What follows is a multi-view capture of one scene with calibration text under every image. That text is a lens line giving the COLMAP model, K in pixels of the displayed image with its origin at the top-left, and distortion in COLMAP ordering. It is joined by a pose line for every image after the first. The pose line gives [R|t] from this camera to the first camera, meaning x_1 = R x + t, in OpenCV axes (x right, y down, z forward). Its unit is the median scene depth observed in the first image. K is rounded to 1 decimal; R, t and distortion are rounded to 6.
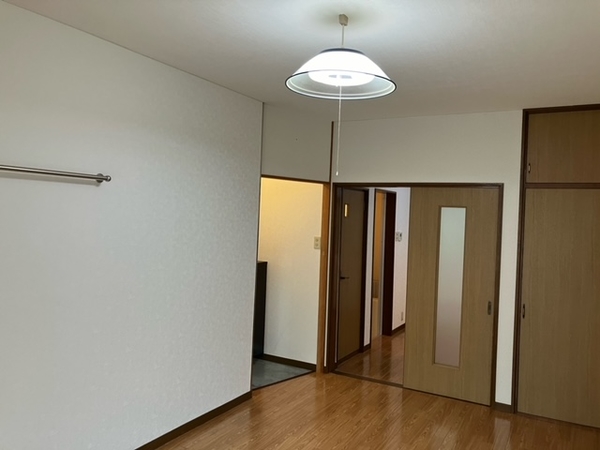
lens RADIAL K [[503.7, 0, 300.0], [0, 503.7, 225.0], [0, 0, 1]] dist [0.061475, -0.003683]
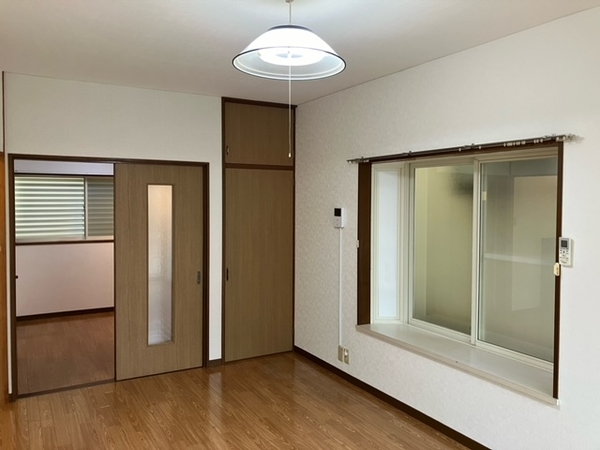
lens RADIAL K [[503.7, 0, 300.0], [0, 503.7, 225.0], [0, 0, 1]] dist [0.061475, -0.003683]
pose [[0.532915, -0.081279, 0.842256, -0.413340], [0.034511, 0.996636, 0.074341, -0.022030], [-0.845465, -0.010550, 0.533927, 0.249060]]
